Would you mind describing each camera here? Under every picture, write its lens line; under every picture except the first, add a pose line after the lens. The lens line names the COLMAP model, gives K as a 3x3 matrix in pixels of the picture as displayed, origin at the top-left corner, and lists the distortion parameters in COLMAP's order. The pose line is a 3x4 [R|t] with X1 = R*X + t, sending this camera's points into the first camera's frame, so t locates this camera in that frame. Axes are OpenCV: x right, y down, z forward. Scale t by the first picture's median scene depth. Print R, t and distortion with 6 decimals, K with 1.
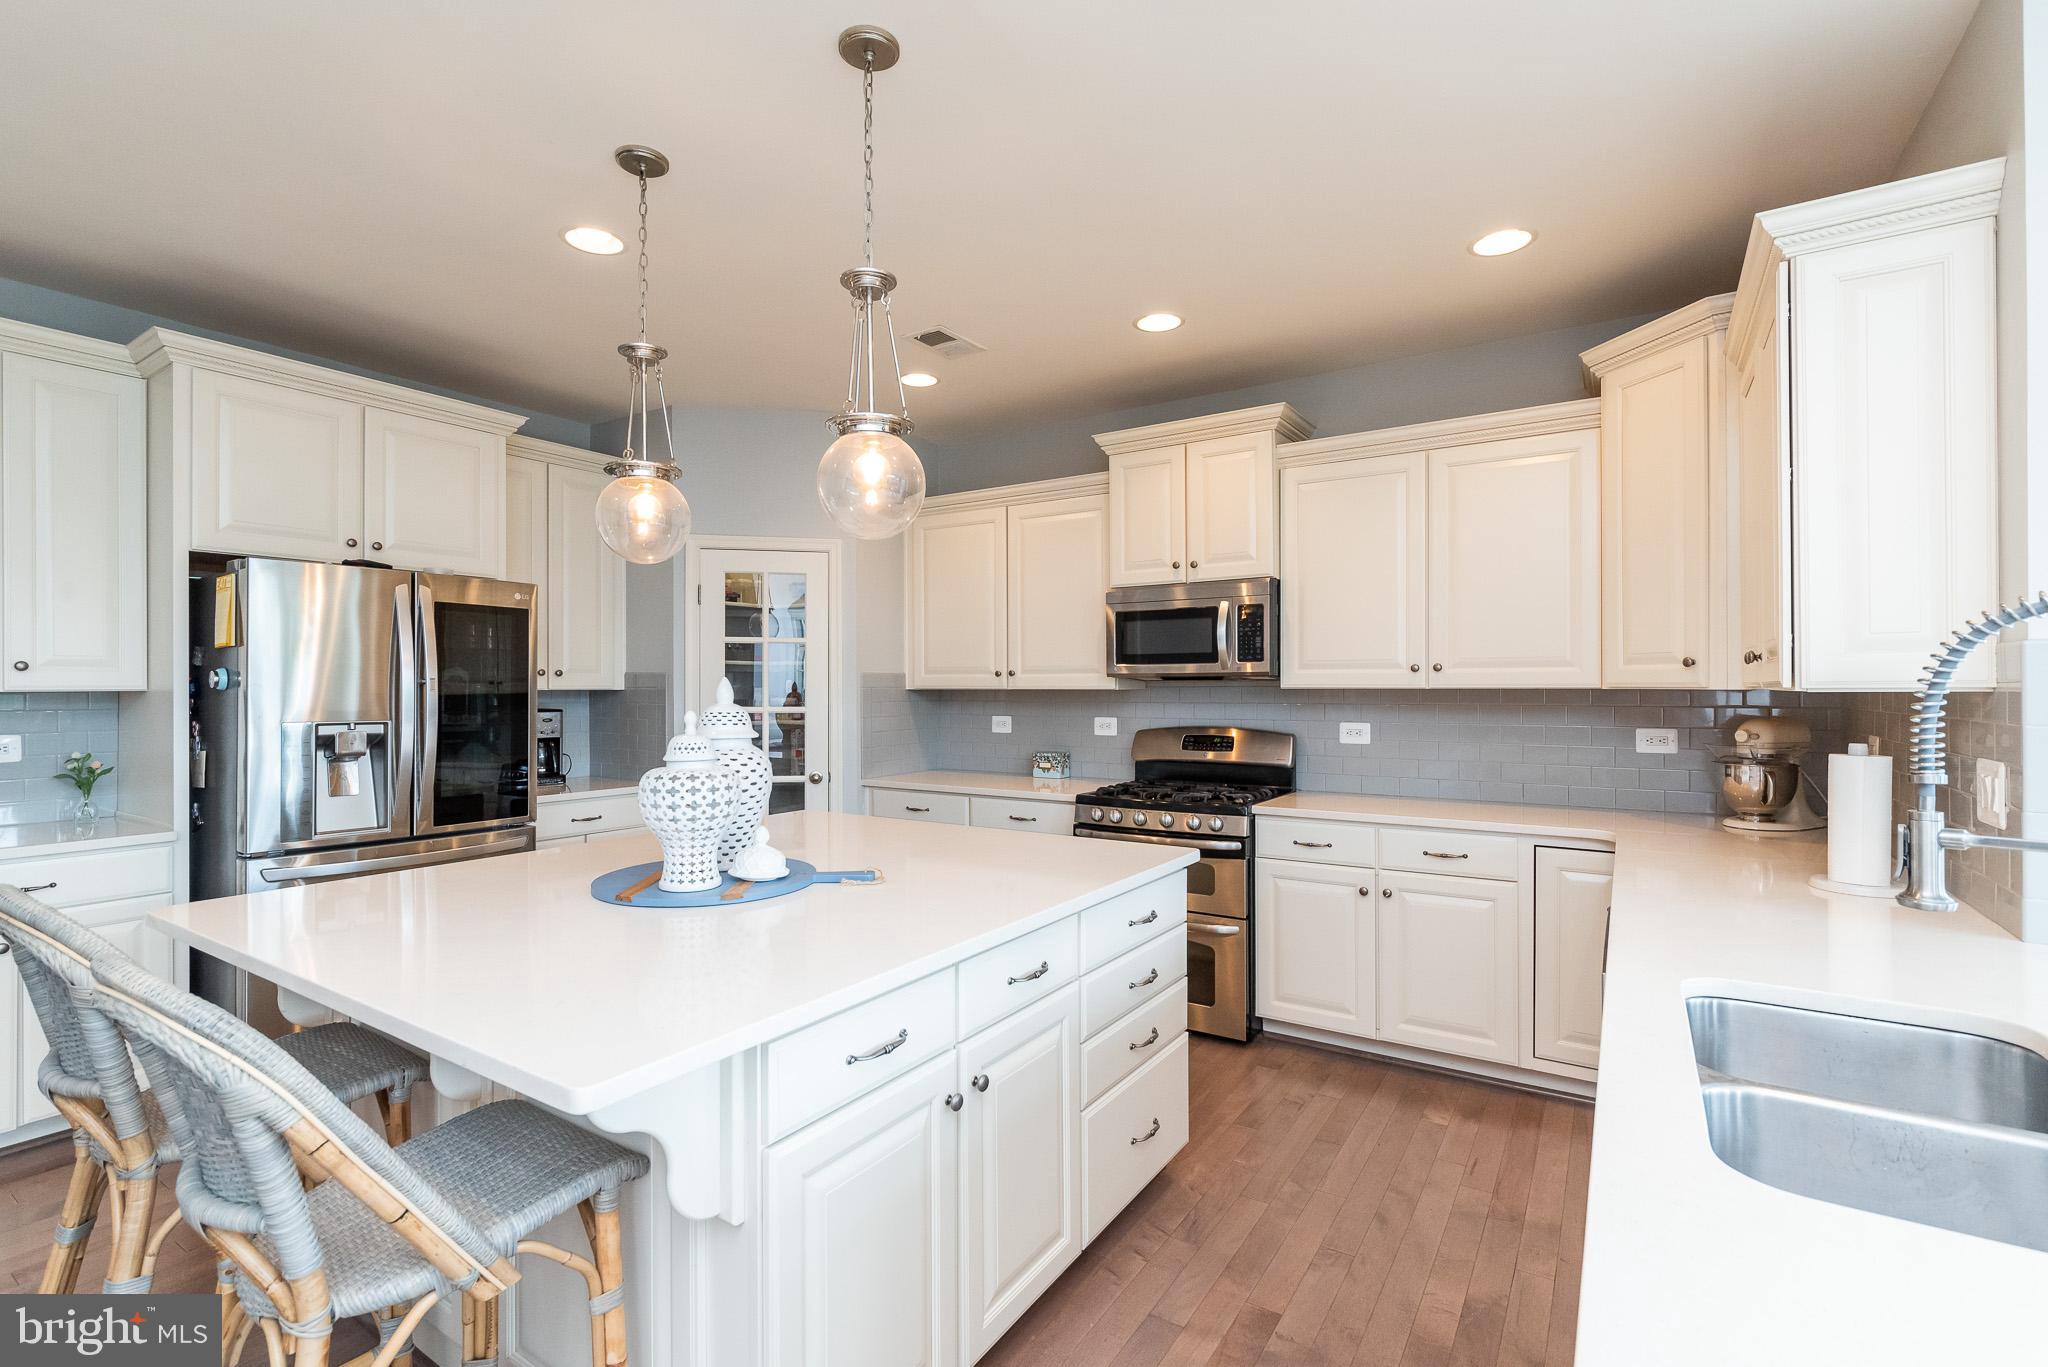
lens RADIAL K [[929.1, 0, 1035.7], [0, 929.1, 679.1], [0, 0, 1]] dist [-0.003382, -0.000035]
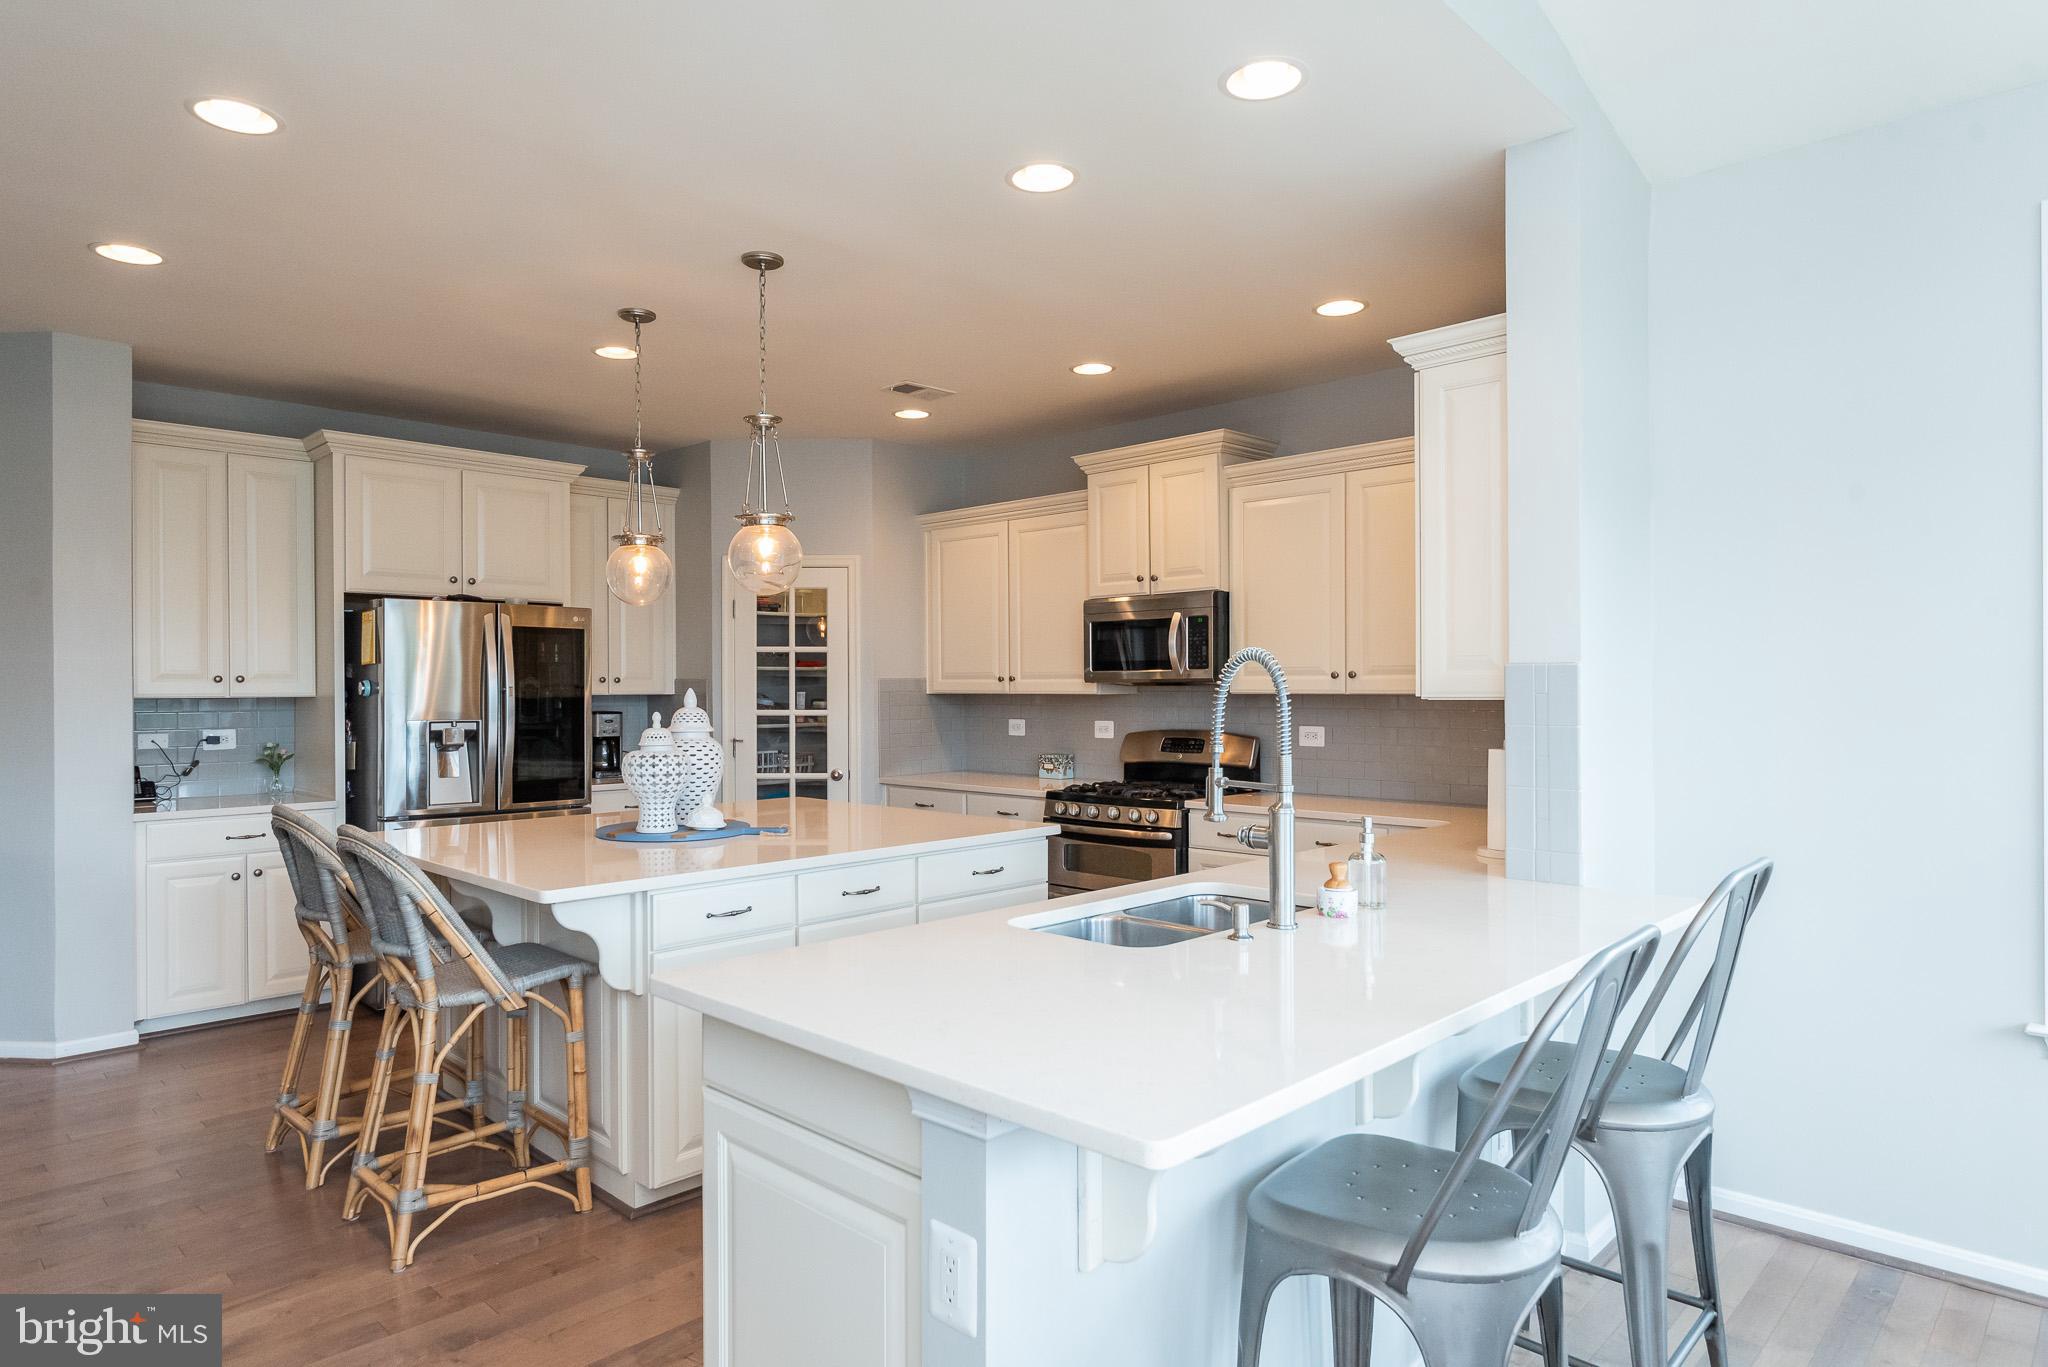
lens RADIAL K [[1213.0, 0, 1036.0], [0, 1213.0, 679.1], [0, 0, 1]] dist [0.005930, 0.002810]
pose [[0.981041, -0.002538, -0.193785, 0.358208], [0.003244, 0.999989, 0.003325, -0.013659], [0.193775, -0.003890, 0.981038, -0.466793]]
